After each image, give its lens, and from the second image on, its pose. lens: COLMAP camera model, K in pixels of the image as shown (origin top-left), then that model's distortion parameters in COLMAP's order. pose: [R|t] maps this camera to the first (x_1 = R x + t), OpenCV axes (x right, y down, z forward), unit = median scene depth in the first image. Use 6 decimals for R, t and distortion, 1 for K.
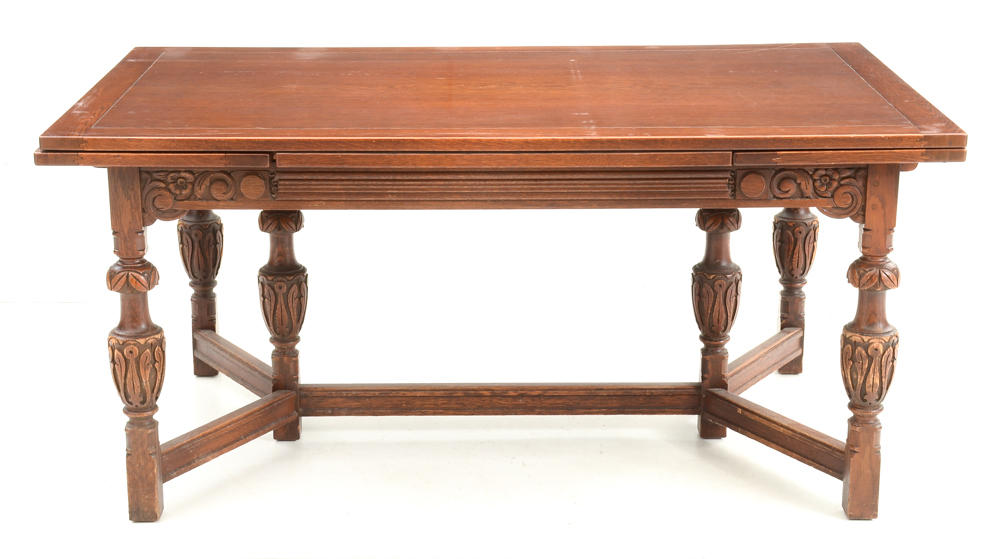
lens RADIAL K [[1845.4, 0, 500.0], [0, 1845.4, 279.5], [0, 0, 1]] dist [0.158880, -0.076340]
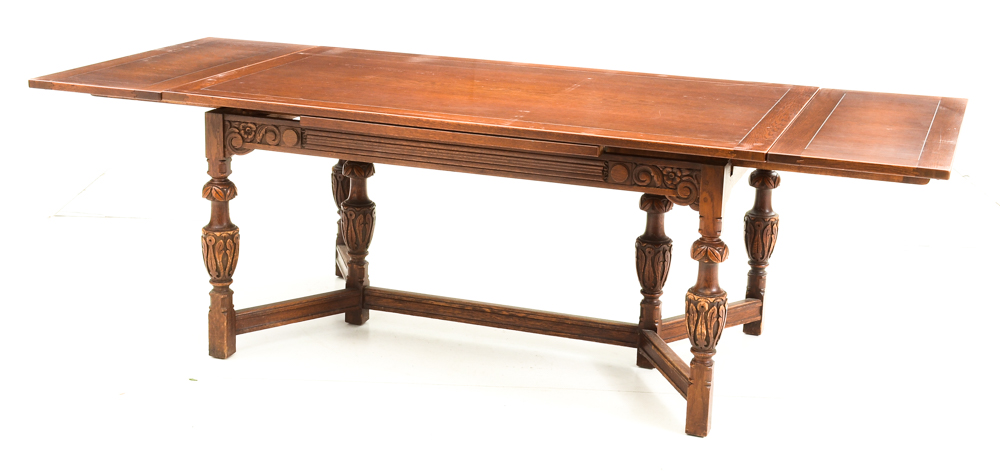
lens RADIAL K [[1452.9, 0, 502.2], [0, 1452.9, 166.3], [0, 0, 1]] dist [-0.094064, 0.036766]
pose [[0.948128, 0.107913, -0.299011, 0.373012], [-0.126699, 0.990960, -0.044109, 0.001779], [0.291548, 0.079705, 0.953230, -0.043981]]
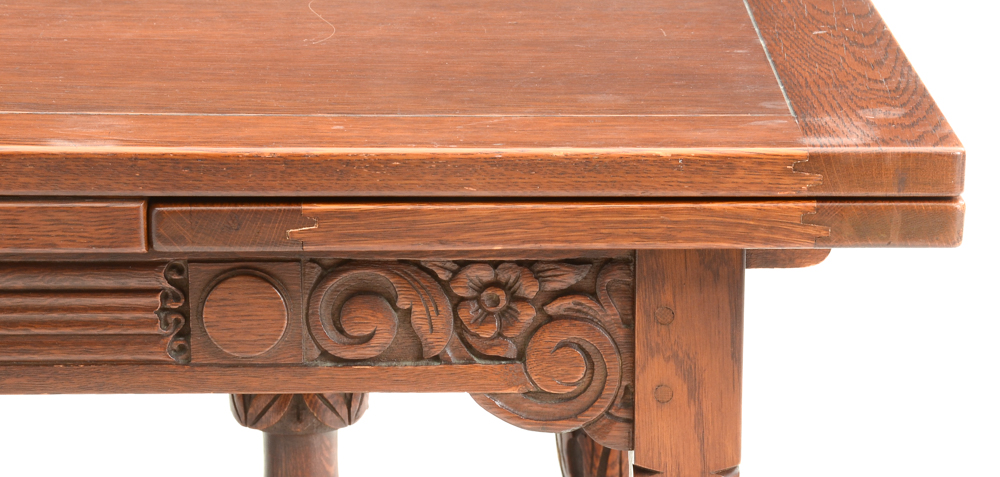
lens RADIAL K [[3345.8, 0, 500.0], [0, 3345.8, 238.5], [0, 0, 1]] dist [0.998905, 0.267081]
pose [[0.999958, 0.006476, -0.006521, 0.179220], [-0.006693, 0.999404, -0.033874, -0.045433], [0.006298, 0.033917, 0.999405, 0.473920]]
